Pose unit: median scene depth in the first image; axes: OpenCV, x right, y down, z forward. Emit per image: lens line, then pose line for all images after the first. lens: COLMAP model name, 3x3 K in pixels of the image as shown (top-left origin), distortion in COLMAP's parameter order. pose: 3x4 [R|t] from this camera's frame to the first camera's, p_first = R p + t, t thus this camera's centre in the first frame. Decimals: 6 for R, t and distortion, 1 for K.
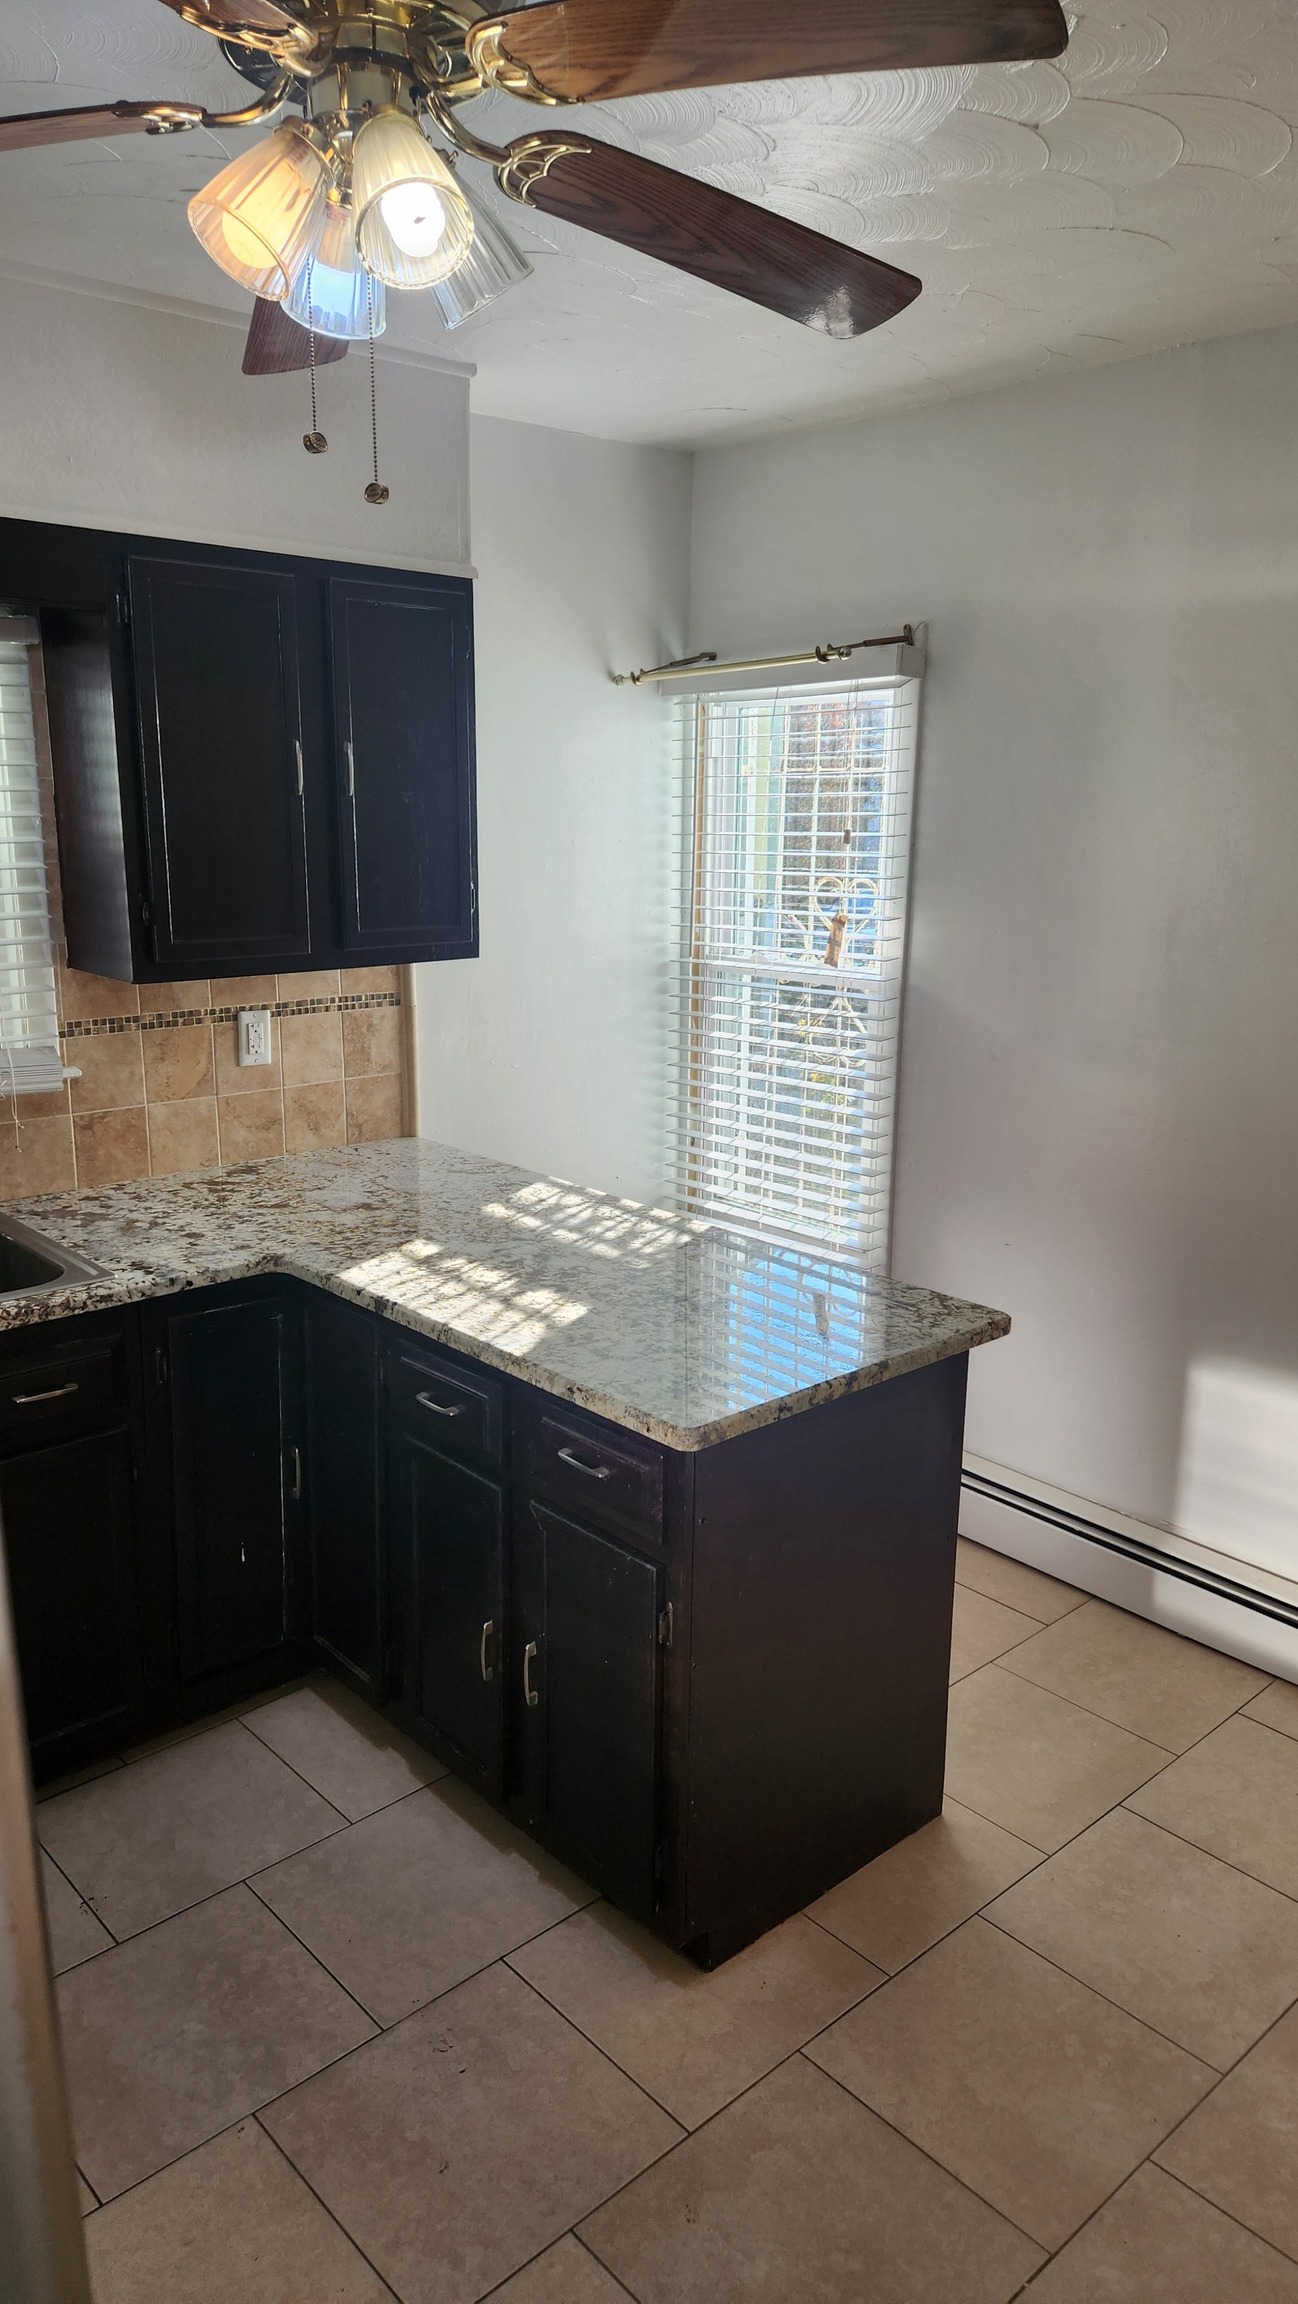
lens RADIAL K [[1545.6, 0, 647.1], [0, 1545.6, 1155.1], [0, 0, 1]] dist [0.055986, -0.000669]
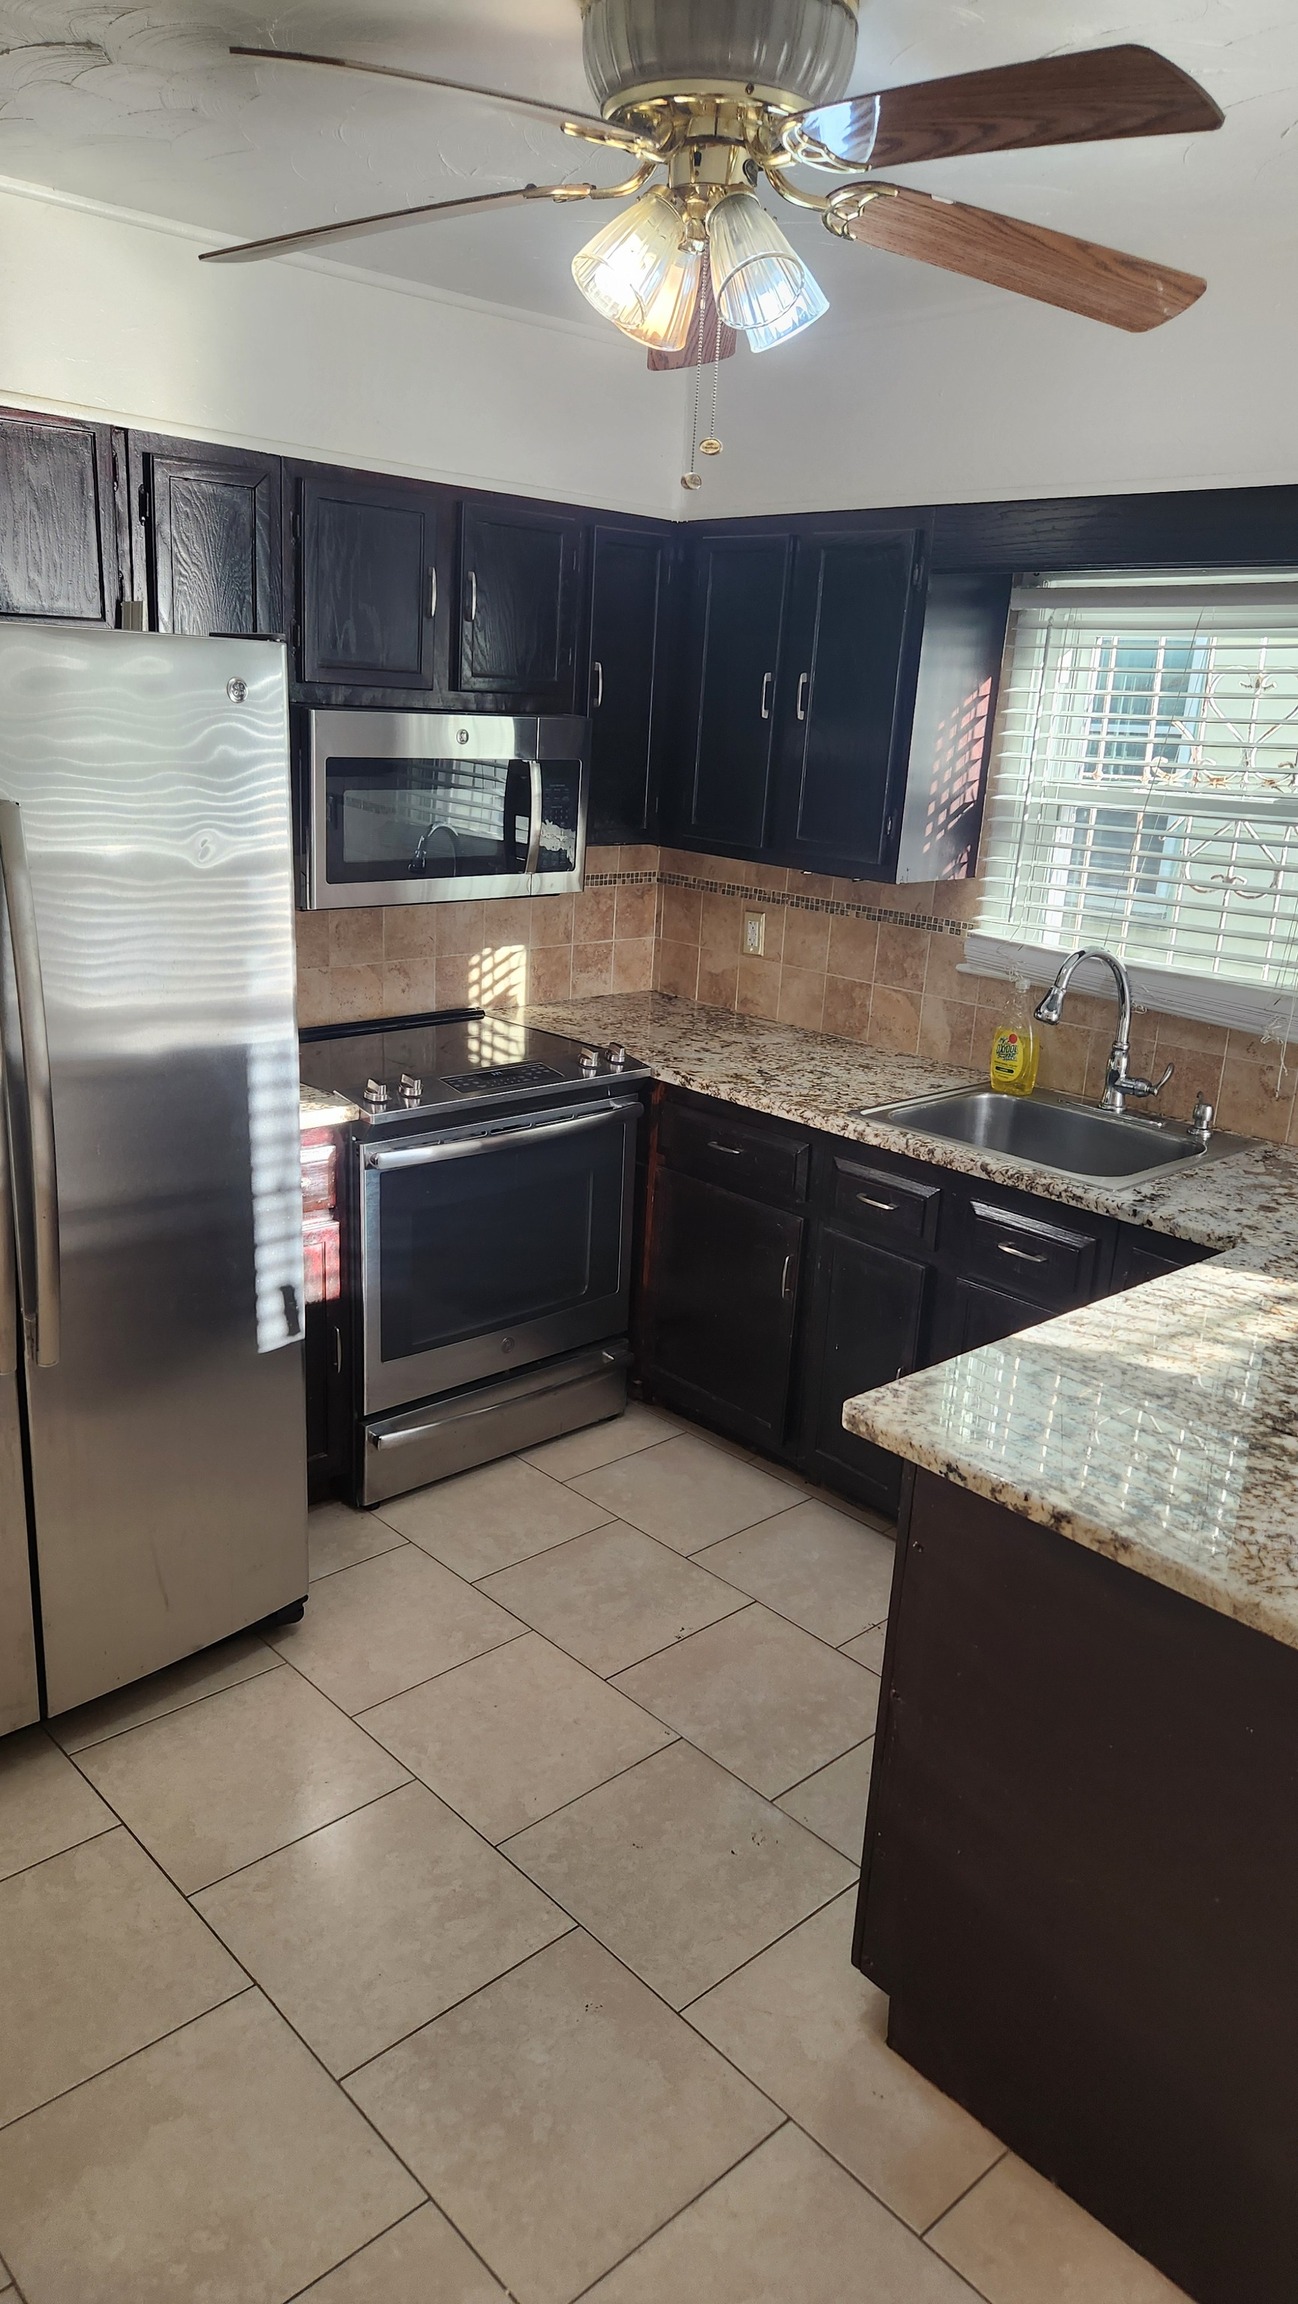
lens RADIAL K [[1545.6, 0, 649.2], [0, 1545.6, 1150.8], [0, 0, 1]] dist [0.055986, -0.000669]
pose [[0.027746, 0.279777, -0.959664, 0.679338], [-0.282674, 0.923045, 0.260929, -0.138297], [0.958815, 0.264033, 0.104696, 0.563573]]
